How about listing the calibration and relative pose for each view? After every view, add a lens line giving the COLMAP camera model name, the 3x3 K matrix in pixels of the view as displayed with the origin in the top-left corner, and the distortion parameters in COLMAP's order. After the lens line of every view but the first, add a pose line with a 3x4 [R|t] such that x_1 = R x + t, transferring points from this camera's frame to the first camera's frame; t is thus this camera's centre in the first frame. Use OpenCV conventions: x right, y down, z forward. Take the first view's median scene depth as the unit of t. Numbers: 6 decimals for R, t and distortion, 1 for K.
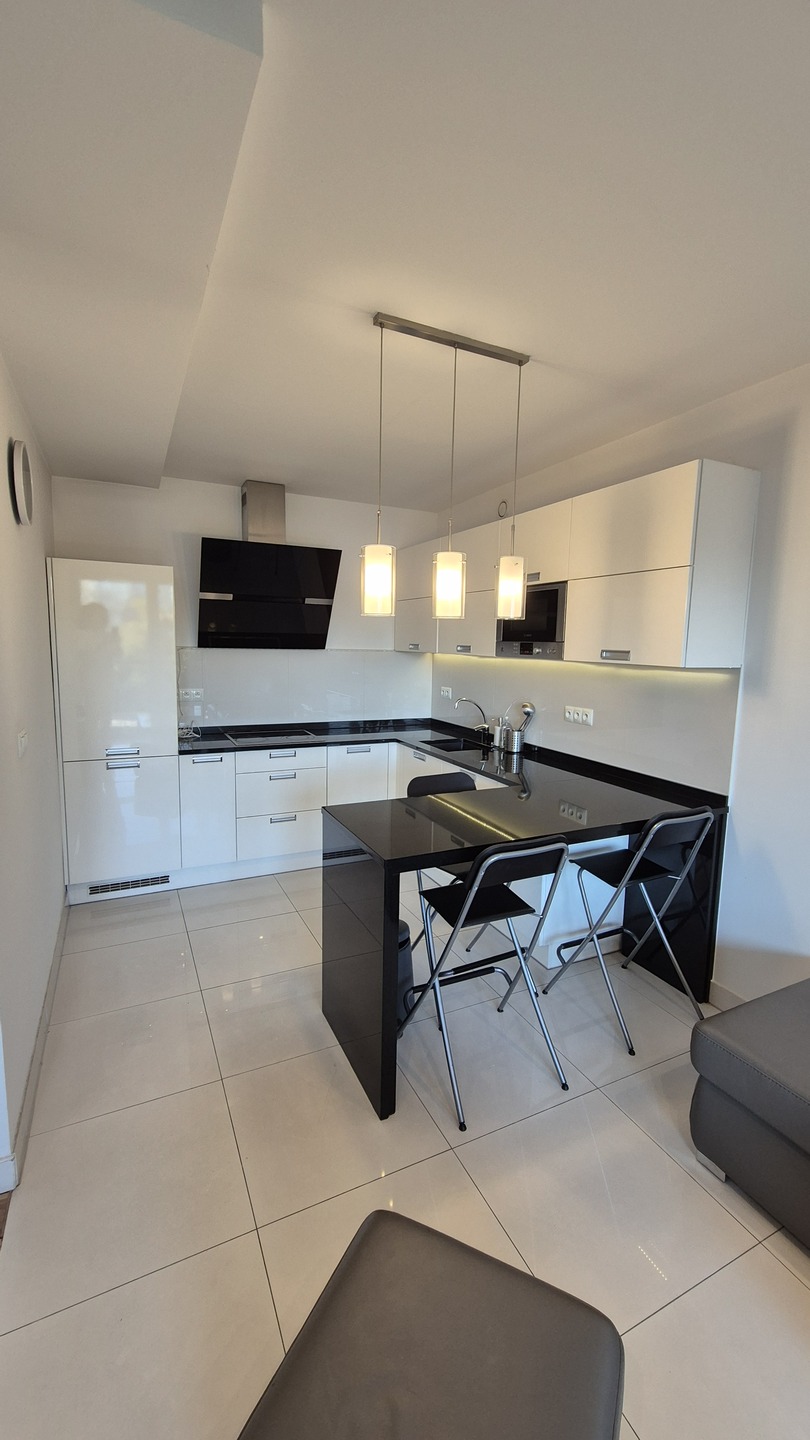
lens RADIAL K [[591.7, 0, 412.9], [0, 591.7, 721.4], [0, 0, 1]] dist [-0.000341, 0.001814]
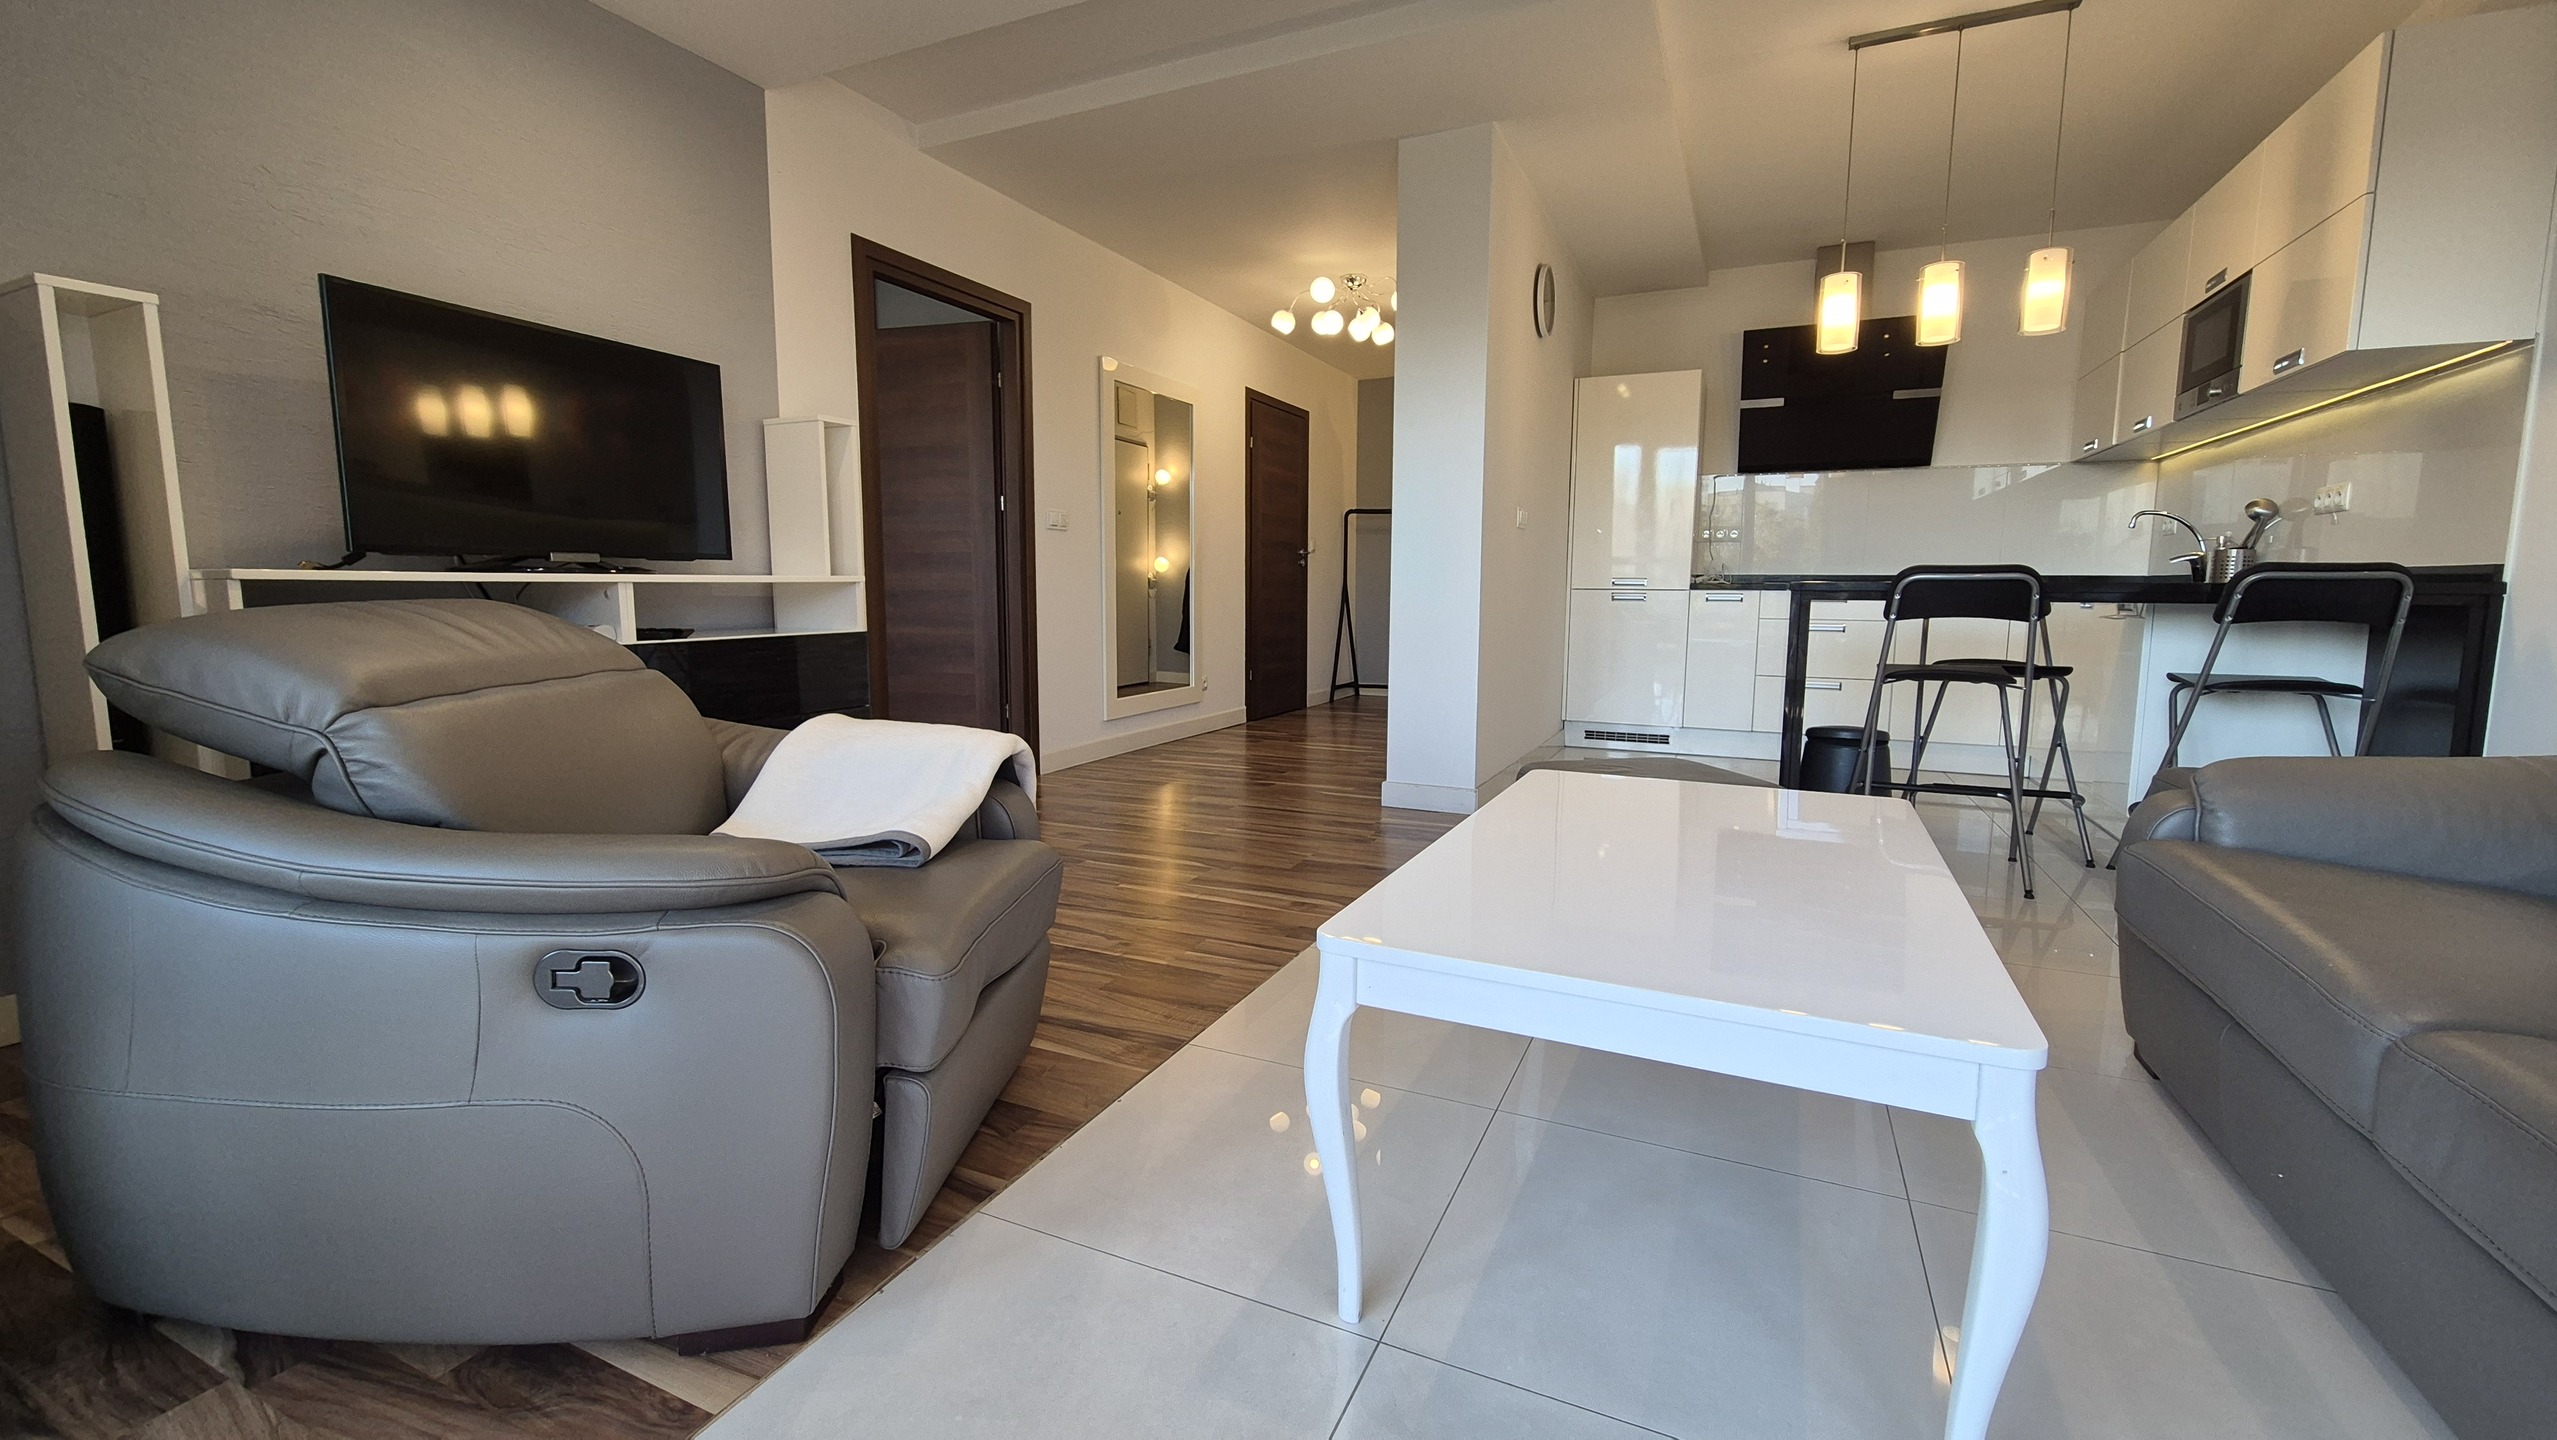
lens RADIAL K [[1047.6, 0, 1276.1], [0, 1047.6, 704.6], [0, 0, 1]] dist [0.001497, -0.000397]
pose [[0.631839, 0.068927, -0.772028, 0.515063], [-0.093013, 0.995583, 0.012763, 0.326211], [0.769498, 0.063745, 0.635460, -0.524527]]
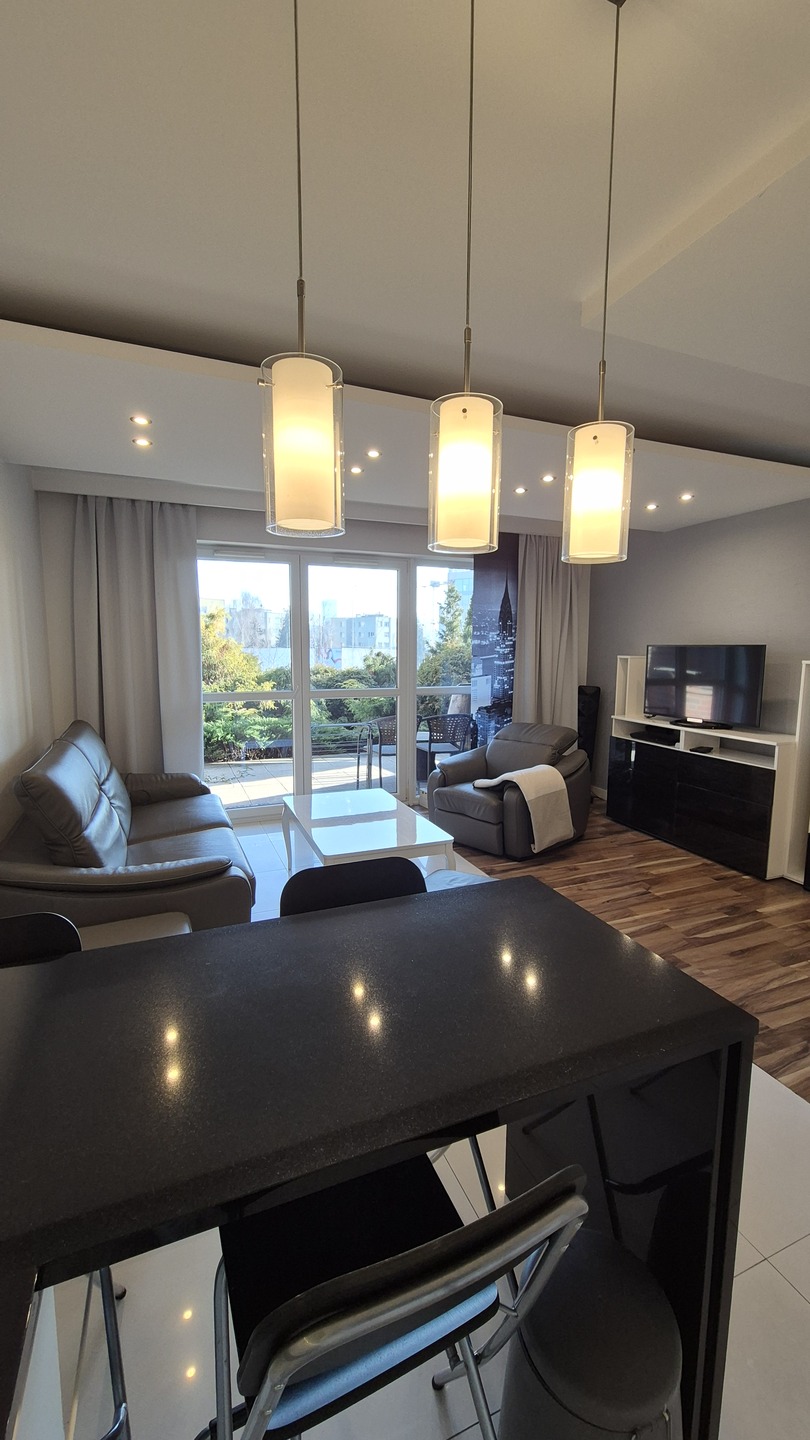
lens RADIAL K [[591.7, 0, 411.6], [0, 591.7, 715.7], [0, 0, 1]] dist [-0.000341, 0.001814]
pose [[-0.997814, -0.036072, 0.055378, 0.051985], [-0.020984, 0.967474, 0.252098, -0.126293], [-0.062670, 0.250384, -0.966116, 1.141121]]
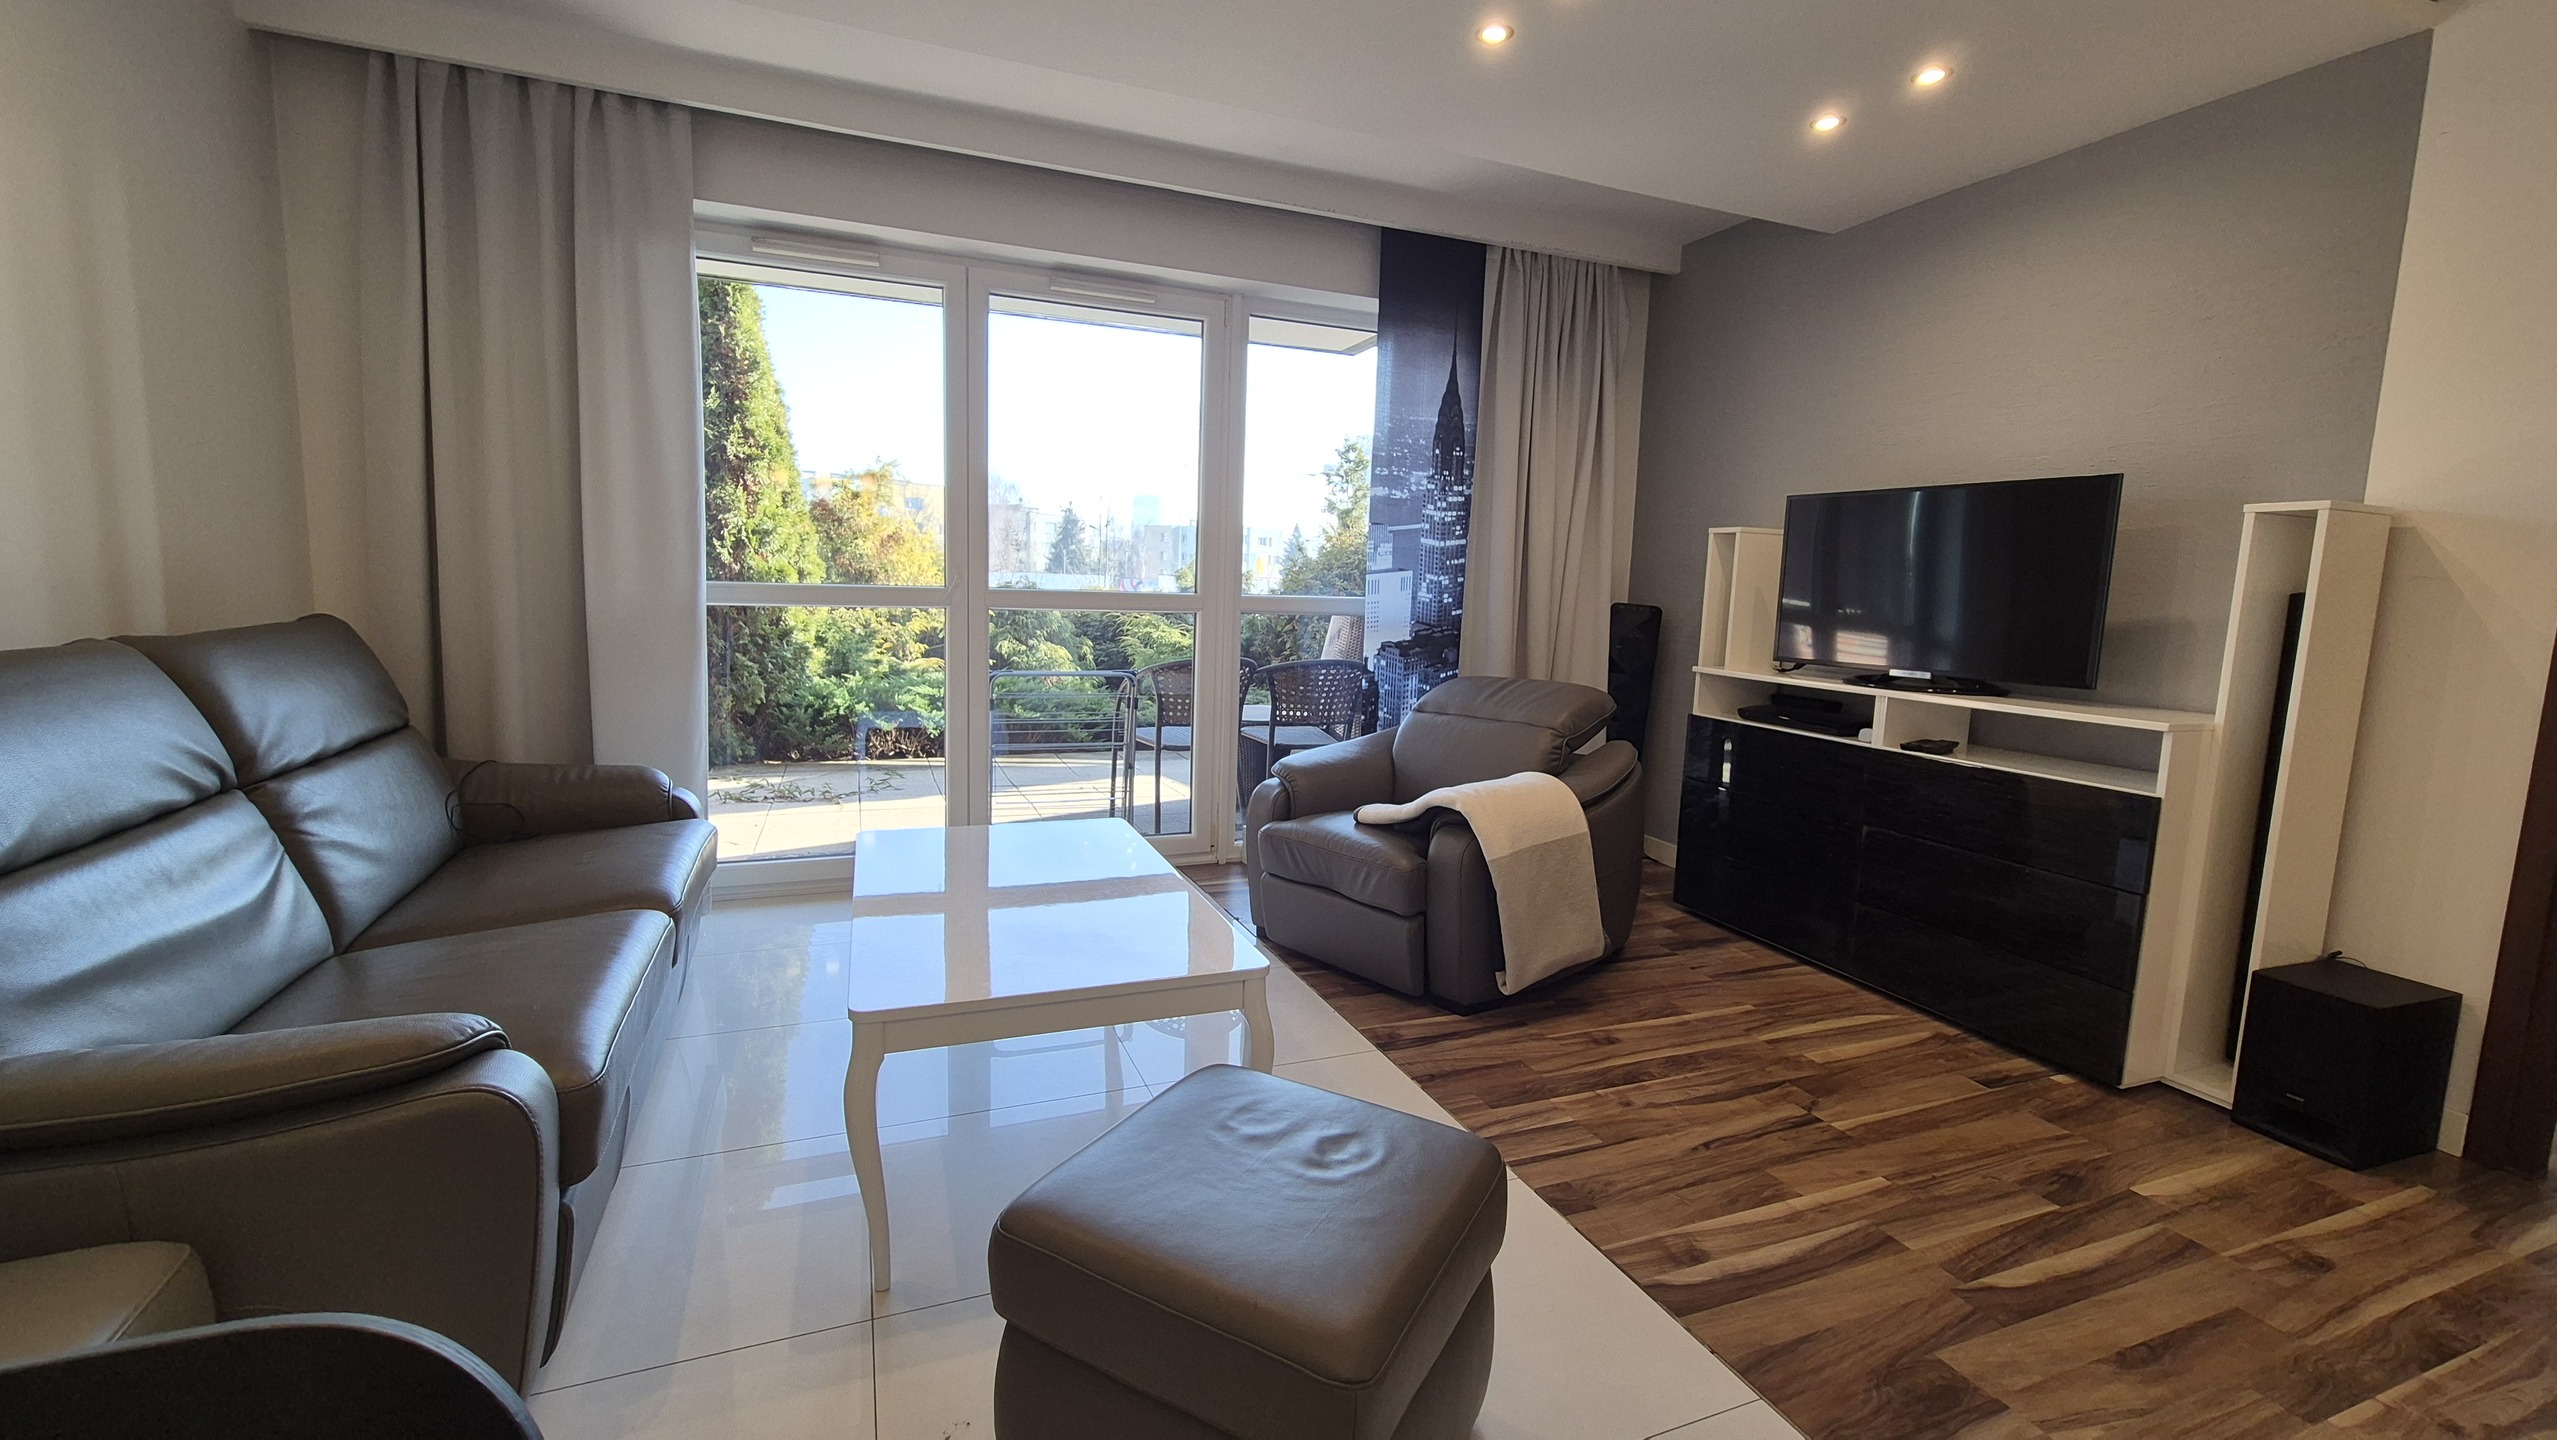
lens RADIAL K [[1047.6, 0, 1270.5], [0, 1047.6, 701.5], [0, 0, 1]] dist [0.001497, -0.000397]
pose [[-0.995599, -0.063682, 0.068758, -0.007914], [-0.044620, 0.967276, 0.249772, 0.043875], [-0.082414, 0.245604, -0.965861, 0.729303]]
